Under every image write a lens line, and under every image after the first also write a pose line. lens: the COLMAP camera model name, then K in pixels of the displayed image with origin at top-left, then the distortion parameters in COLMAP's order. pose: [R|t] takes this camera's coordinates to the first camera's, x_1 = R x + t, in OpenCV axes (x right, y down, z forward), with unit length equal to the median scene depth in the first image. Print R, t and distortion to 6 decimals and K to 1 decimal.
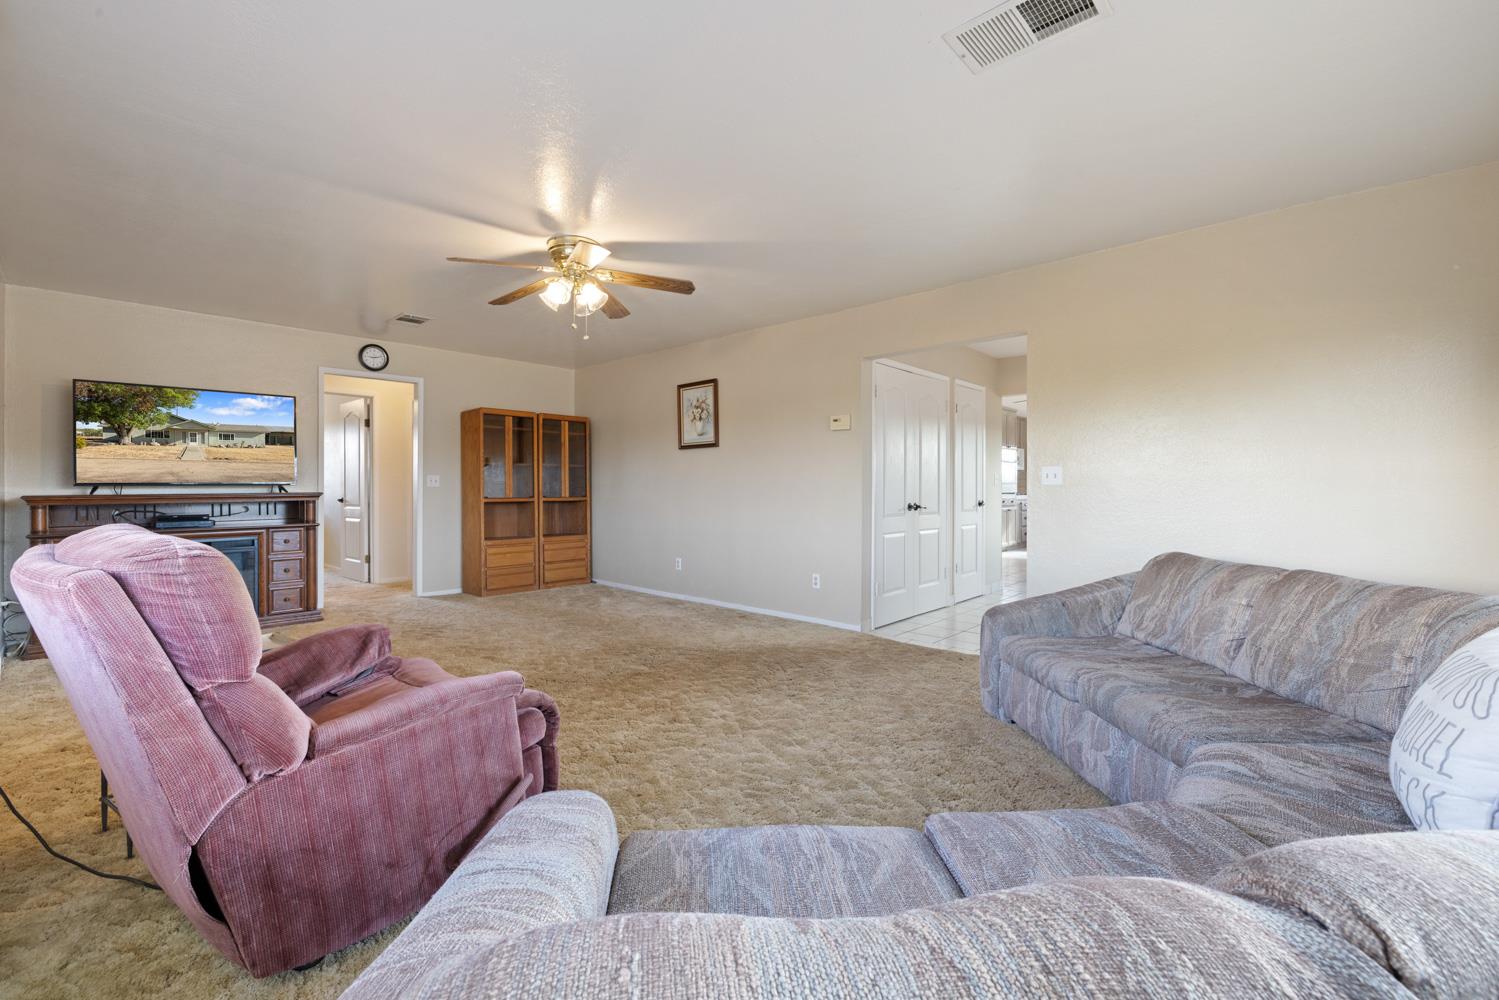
lens RADIAL K [[635.8, 0, 757.1], [0, 635.8, 491.5], [0, 0, 1]] dist [0.003074, -0.000899]
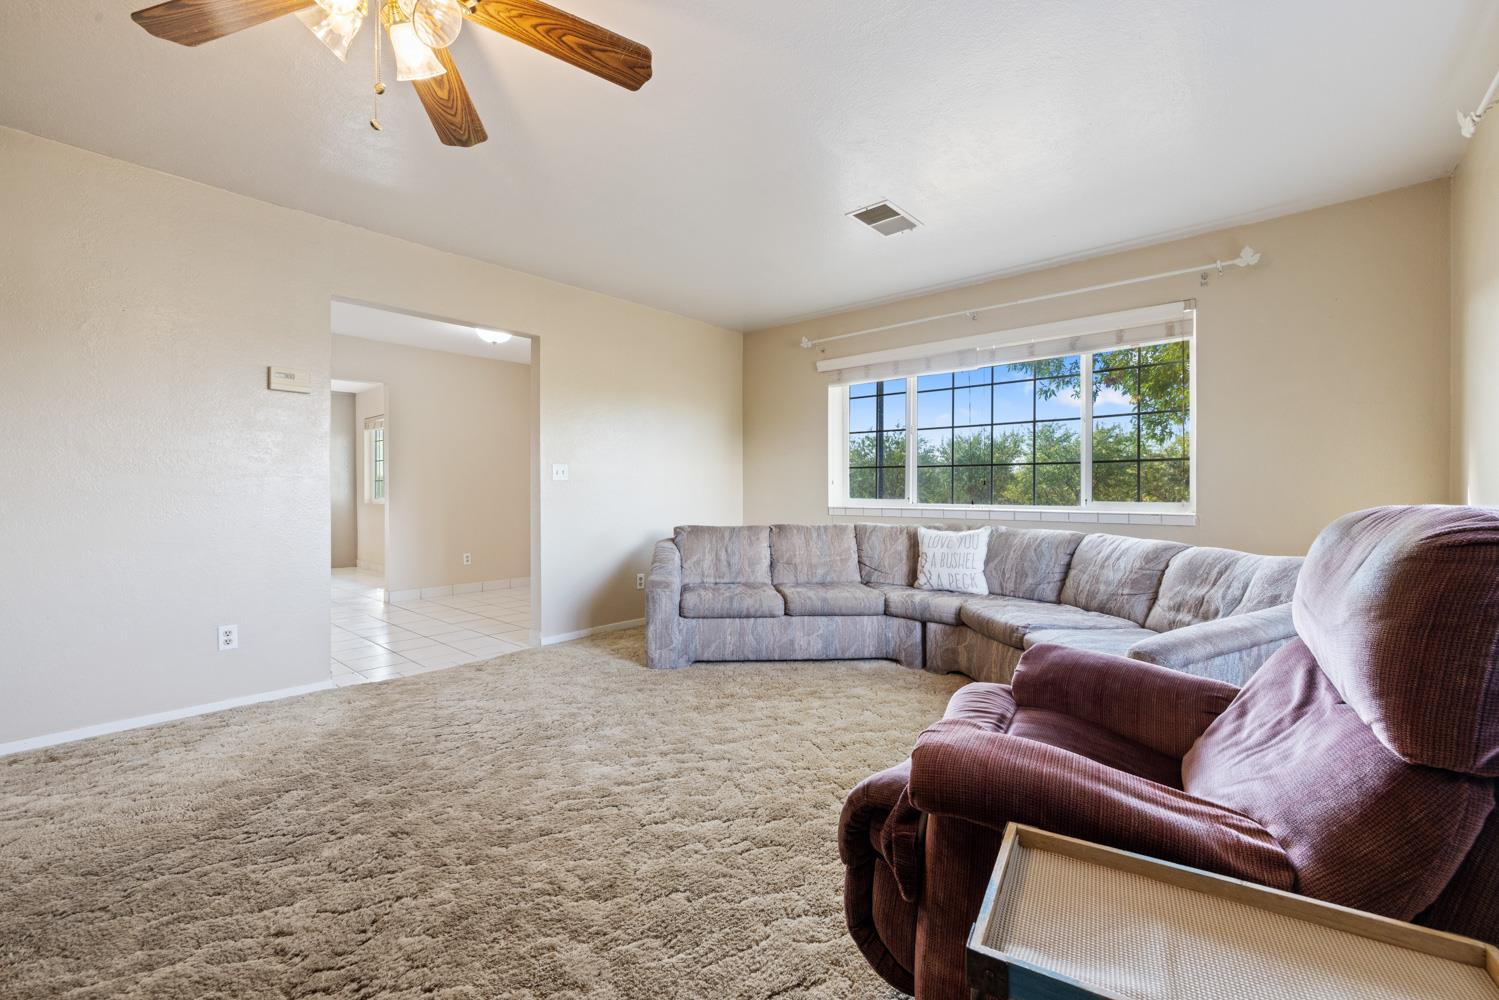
lens RADIAL K [[635.8, 0, 736.5], [0, 635.8, 497.6], [0, 0, 1]] dist [0.003074, -0.000899]
pose [[-0.021717, -0.015072, 0.999651, -0.670406], [0.005082, 0.999872, 0.015186, 0.004716], [-0.999751, 0.005410, -0.021638, 0.706800]]
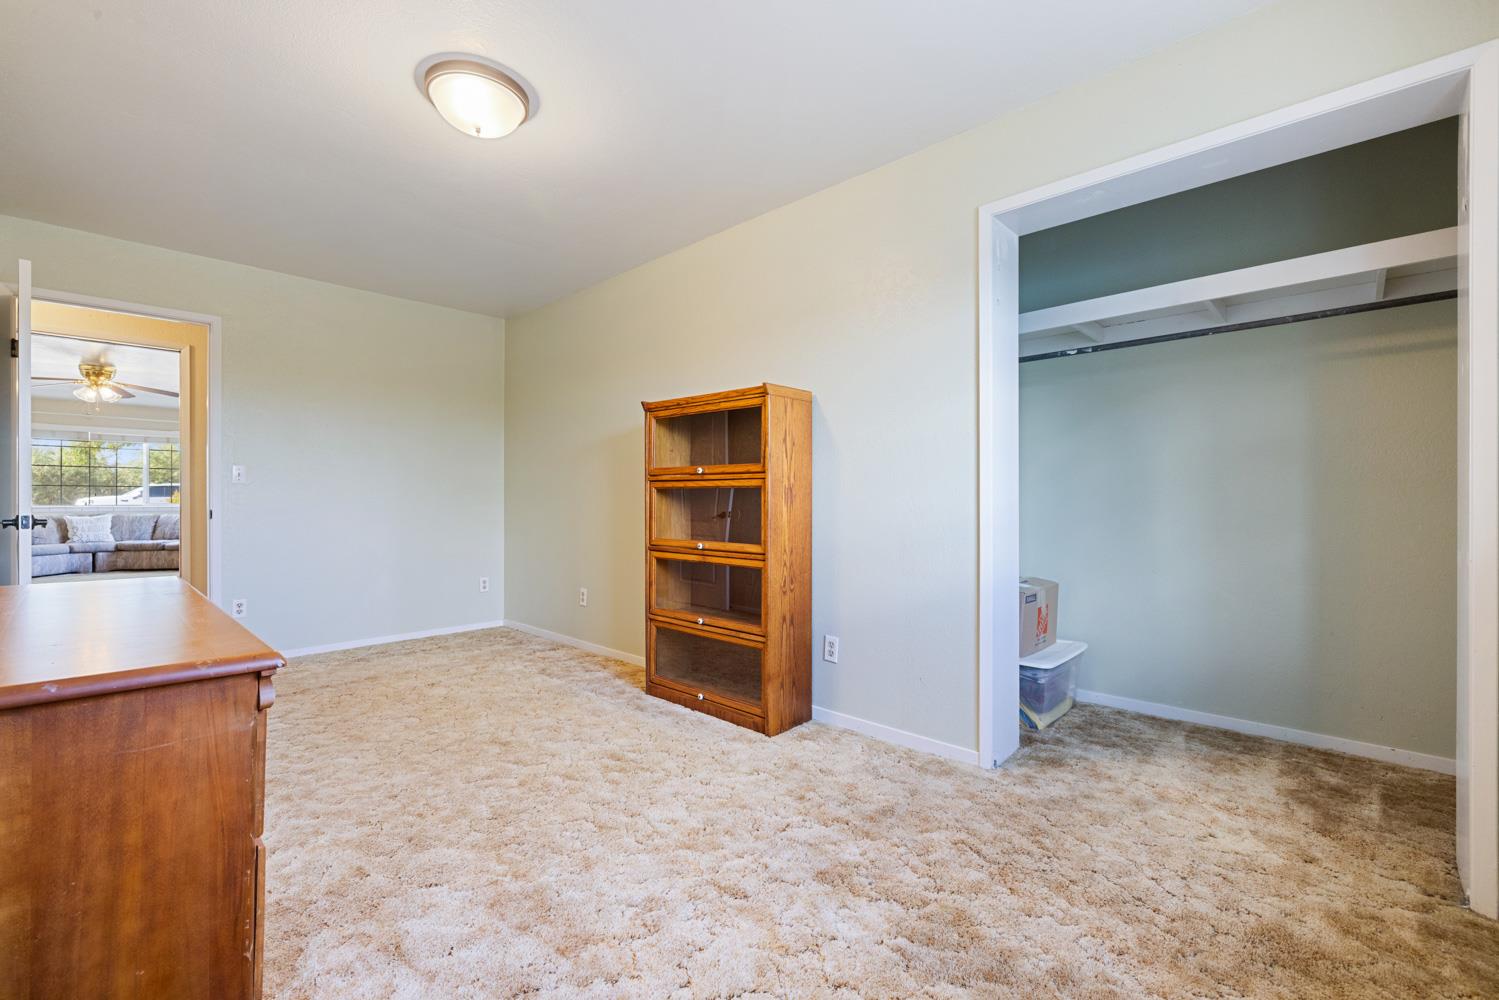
lens RADIAL K [[635.8, 0, 748.2], [0, 635.8, 497.9], [0, 0, 1]] dist [0.003074, -0.000899]
pose [[-0.999714, -0.005229, 0.023353, -1.866479], [-0.005094, 0.999970, 0.005827, -0.013236], [-0.023383, 0.005707, -0.999710, 2.290167]]
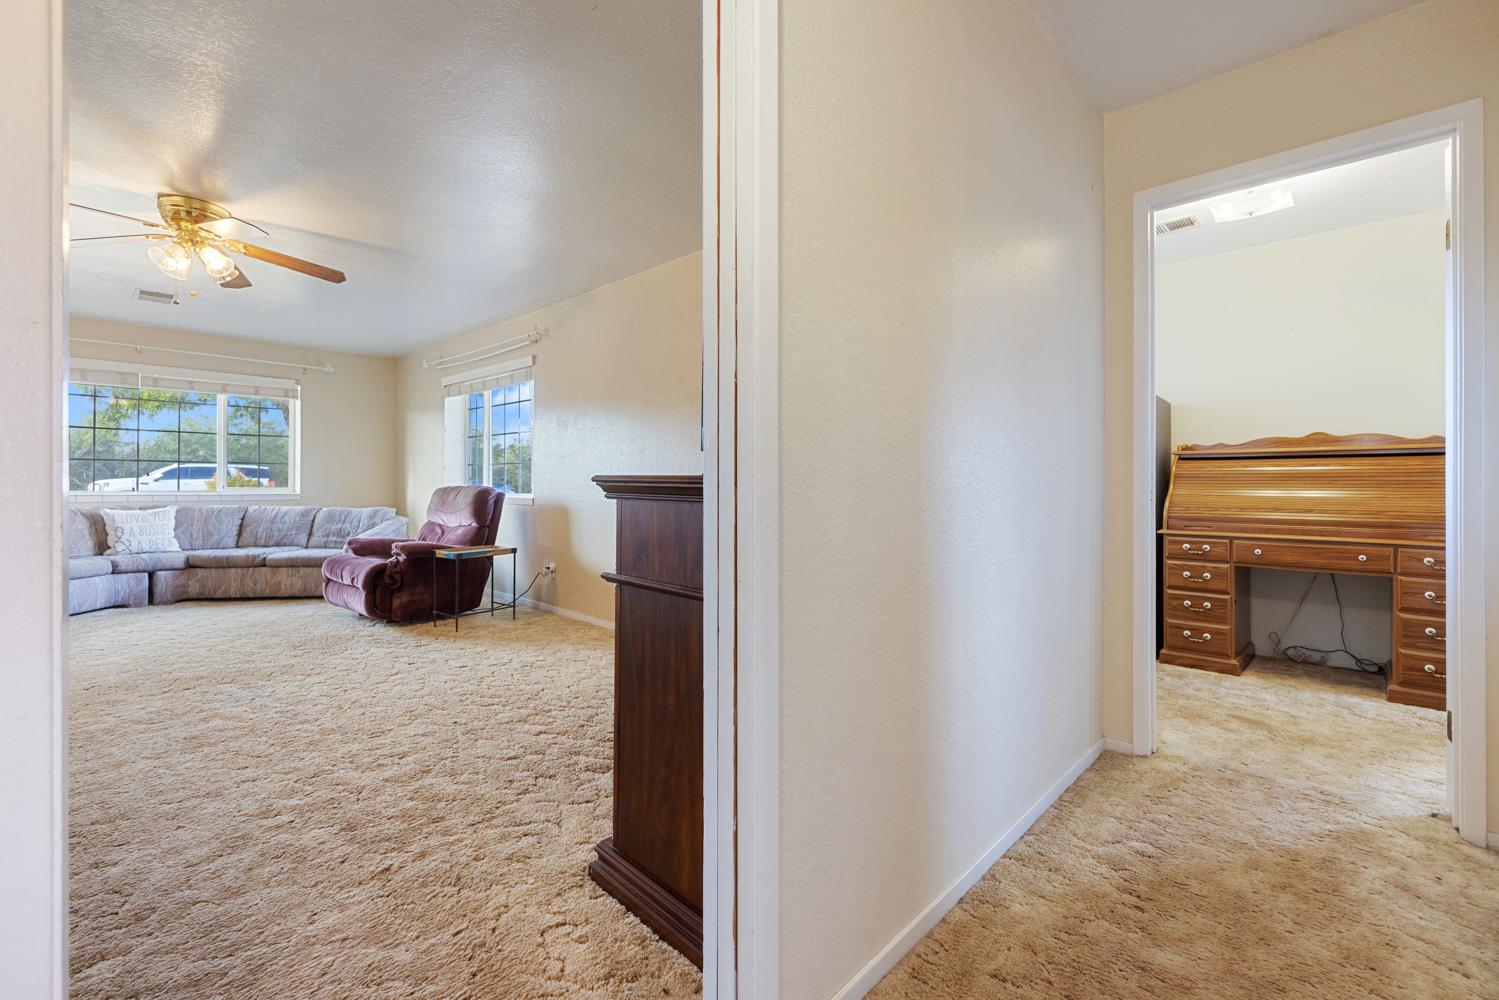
lens RADIAL K [[635.8, 0, 741.8], [0, 635.8, 482.7], [0, 0, 1]] dist [0.003074, -0.000899]
pose [[-0.999501, -0.009942, 0.029974, -0.961890], [-0.009844, 0.999946, 0.003422, -0.000515], [-0.030007, 0.003126, -0.999545, 1.542684]]
